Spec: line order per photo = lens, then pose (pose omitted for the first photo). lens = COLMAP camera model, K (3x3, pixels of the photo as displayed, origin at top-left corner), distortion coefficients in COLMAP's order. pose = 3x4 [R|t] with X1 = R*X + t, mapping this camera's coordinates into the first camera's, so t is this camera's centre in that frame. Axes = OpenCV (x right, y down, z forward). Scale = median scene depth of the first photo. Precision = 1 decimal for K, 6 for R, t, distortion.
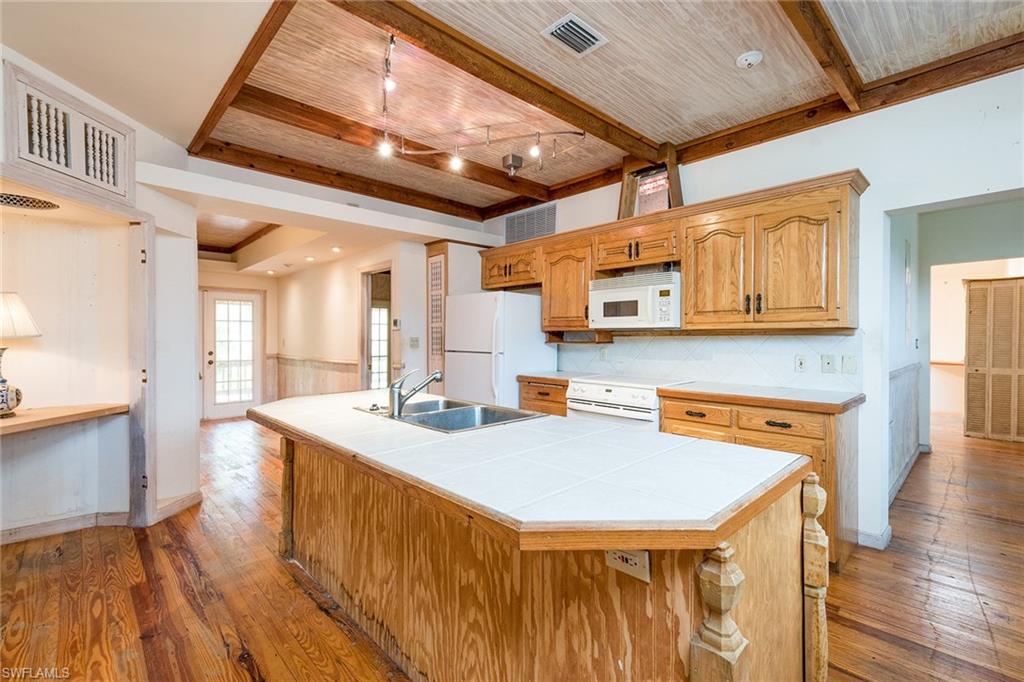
lens RADIAL K [[455.4, 0, 512.0], [0, 455.4, 341.0], [0, 0, 1]] dist [-0.001312, -0.000466]
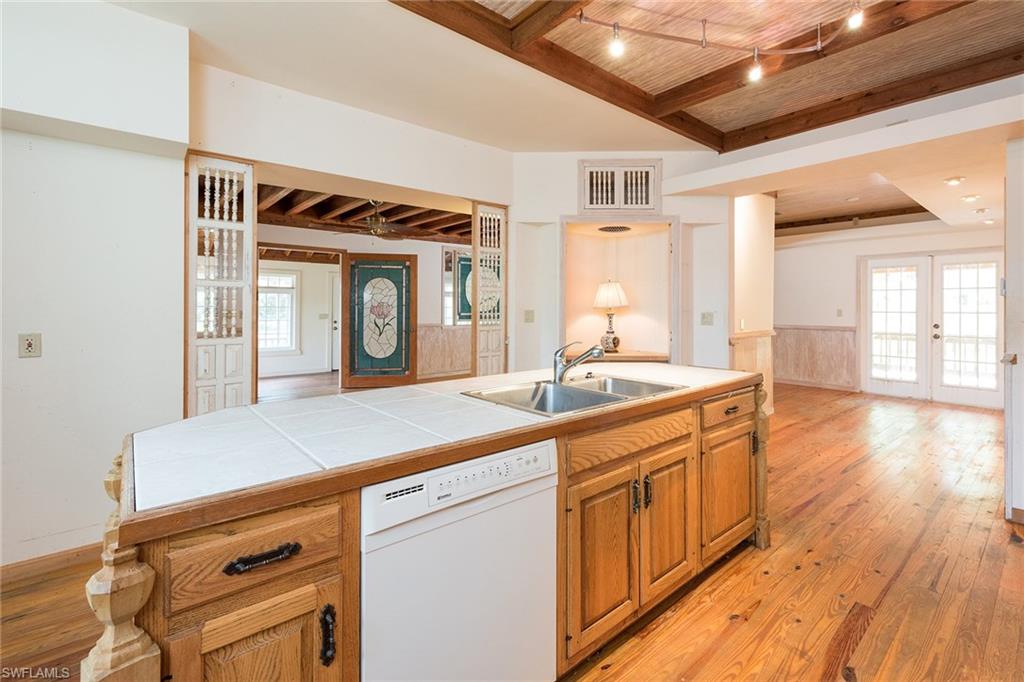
lens RADIAL K [[409.1, 0, 513.4], [0, 409.1, 309.7], [0, 0, 1]] dist [0.000820, 0.000213]
pose [[-0.004594, 0.001695, -0.999988, 0.197577], [-0.007153, 0.999973, 0.001728, -0.000600], [0.999964, 0.007161, -0.004582, 0.257143]]
